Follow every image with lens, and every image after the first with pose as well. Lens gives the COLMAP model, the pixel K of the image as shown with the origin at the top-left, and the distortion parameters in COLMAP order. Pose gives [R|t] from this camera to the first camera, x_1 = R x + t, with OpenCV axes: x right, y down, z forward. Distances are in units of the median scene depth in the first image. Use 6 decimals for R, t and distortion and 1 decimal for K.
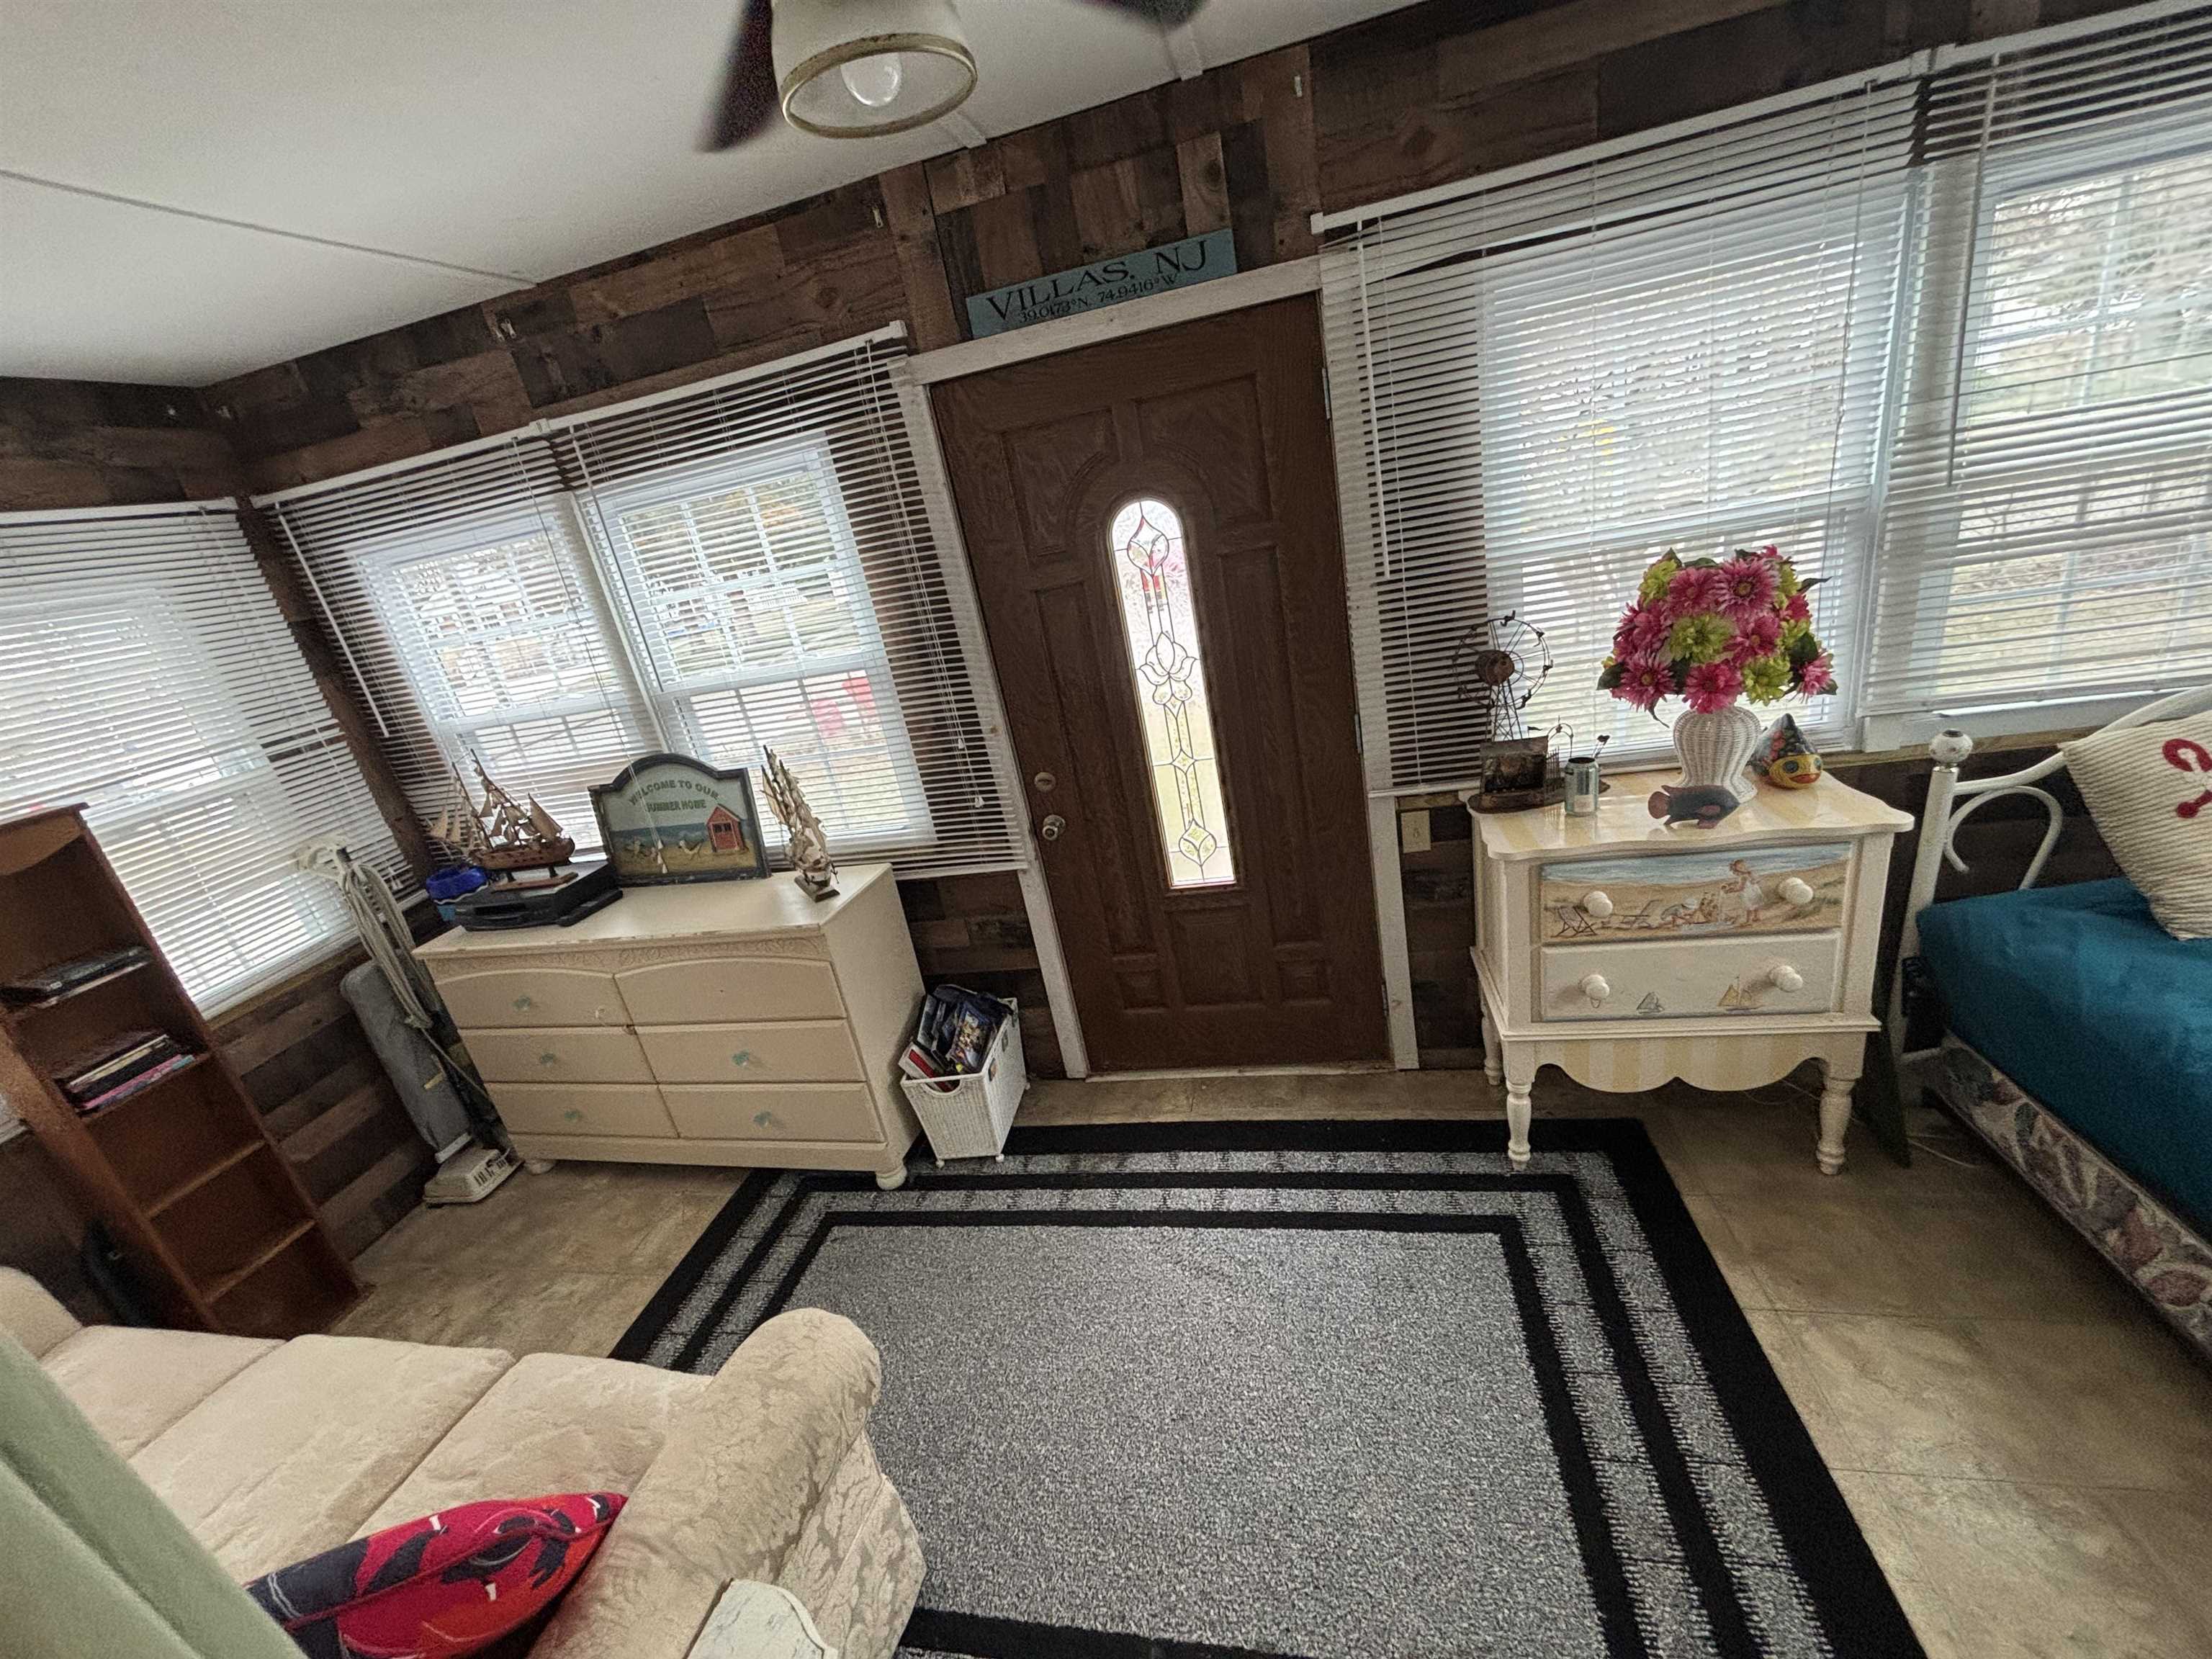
lens RADIAL K [[881.5, 0, 1106.0], [0, 881.5, 829.5], [0, 0, 1]] dist [-0.002500, -0.000386]
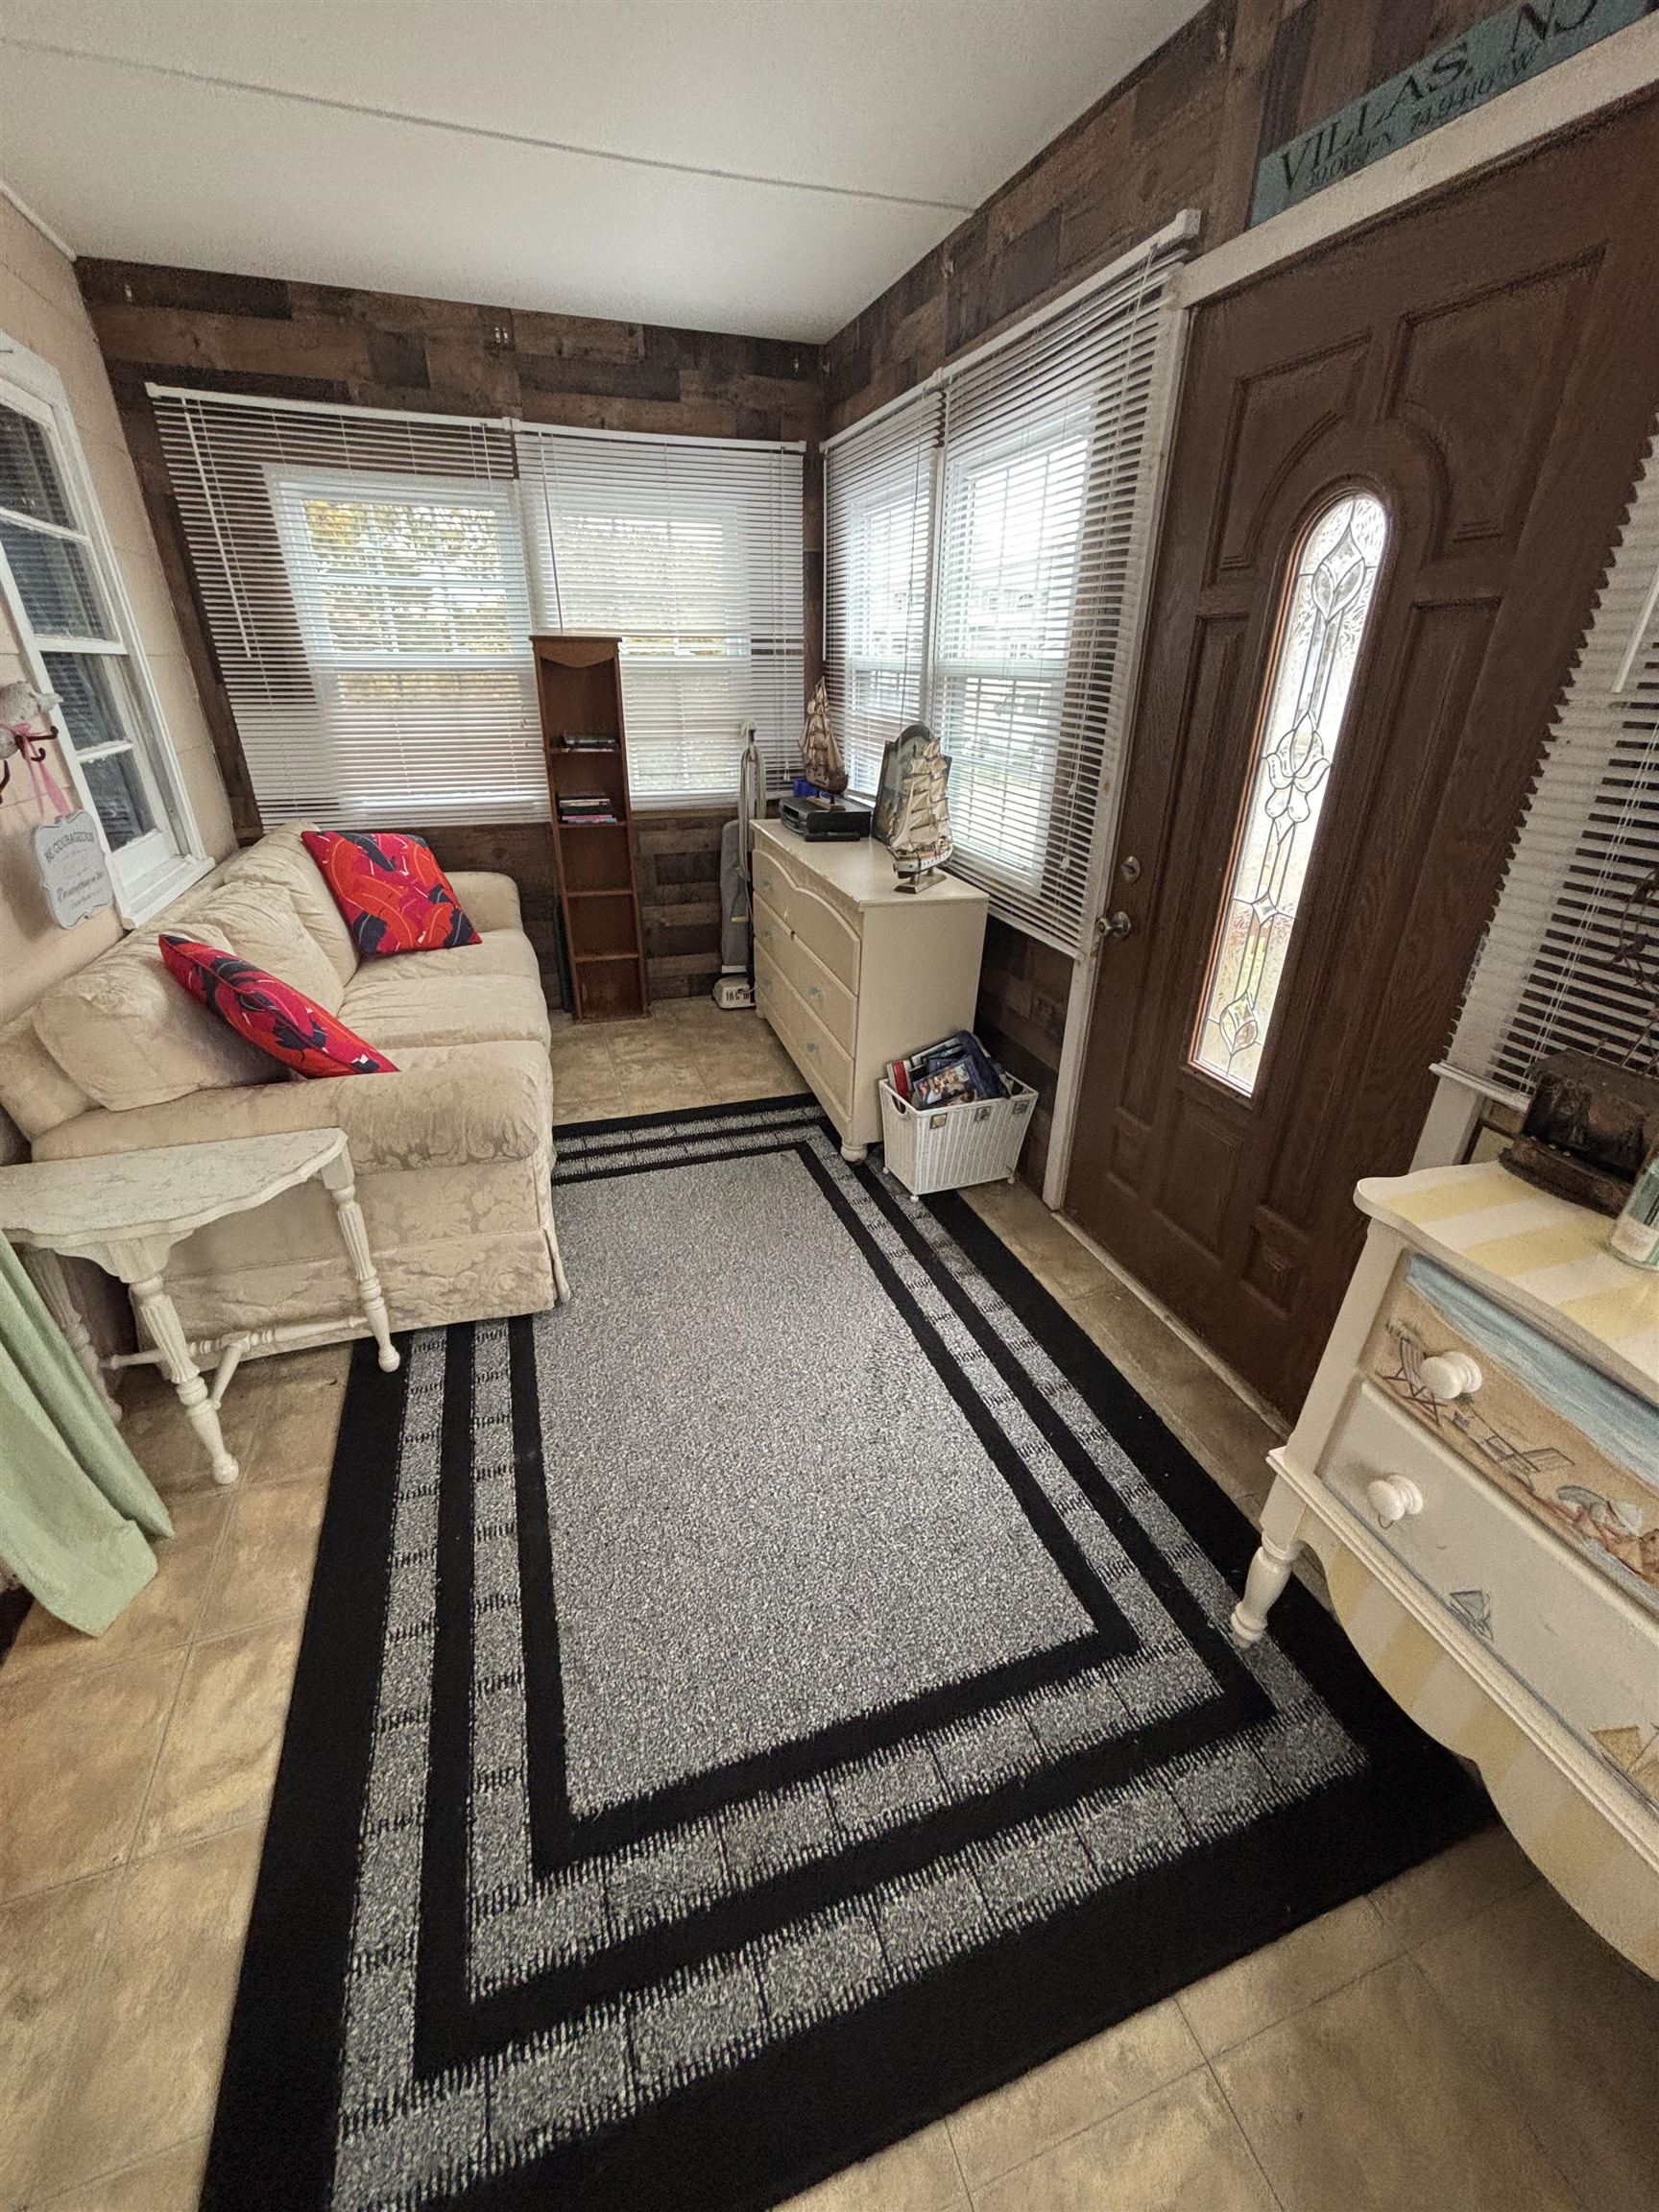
lens RADIAL K [[881.5, 0, 829.5], [0, 881.5, 1106.0], [0, 0, 1]] dist [-0.002500, -0.000386]
pose [[0.501515, 0.551694, -0.666421, 0.481237], [-0.399478, 0.830933, 0.387257, -0.080105], [0.767398, 0.072005, 0.637115, 0.274848]]
